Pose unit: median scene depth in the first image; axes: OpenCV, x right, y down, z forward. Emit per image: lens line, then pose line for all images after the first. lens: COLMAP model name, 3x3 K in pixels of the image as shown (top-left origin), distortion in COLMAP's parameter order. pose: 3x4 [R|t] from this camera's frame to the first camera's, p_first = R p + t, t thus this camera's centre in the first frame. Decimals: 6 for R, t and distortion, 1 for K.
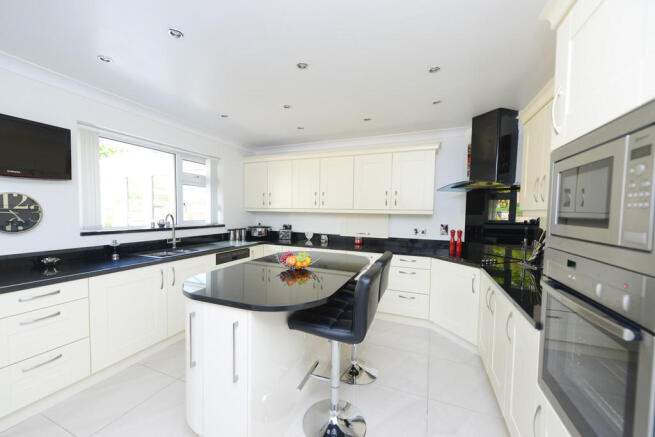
lens RADIAL K [[260.5, 0, 320.6], [0, 260.5, 222.1], [0, 0, 1]] dist [-0.002026, -0.011239]
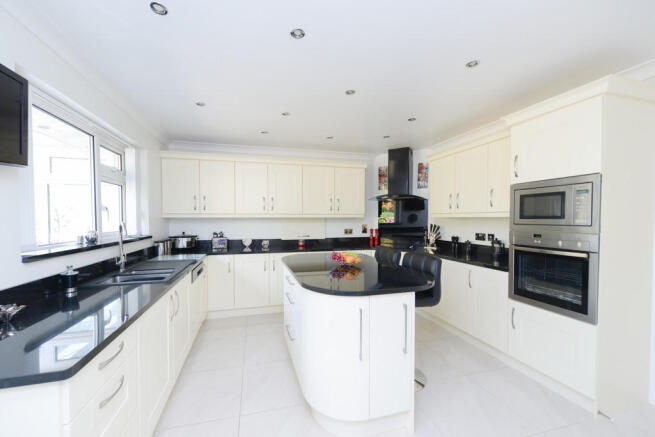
lens RADIAL K [[260.5, 0, 320.6], [0, 260.5, 222.1], [0, 0, 1]] dist [-0.002026, -0.011239]
pose [[0.786201, -0.026104, 0.617419, -0.475573], [0.038883, 0.999217, -0.007265, -0.004900], [-0.616746, 0.029719, 0.786601, 0.087683]]
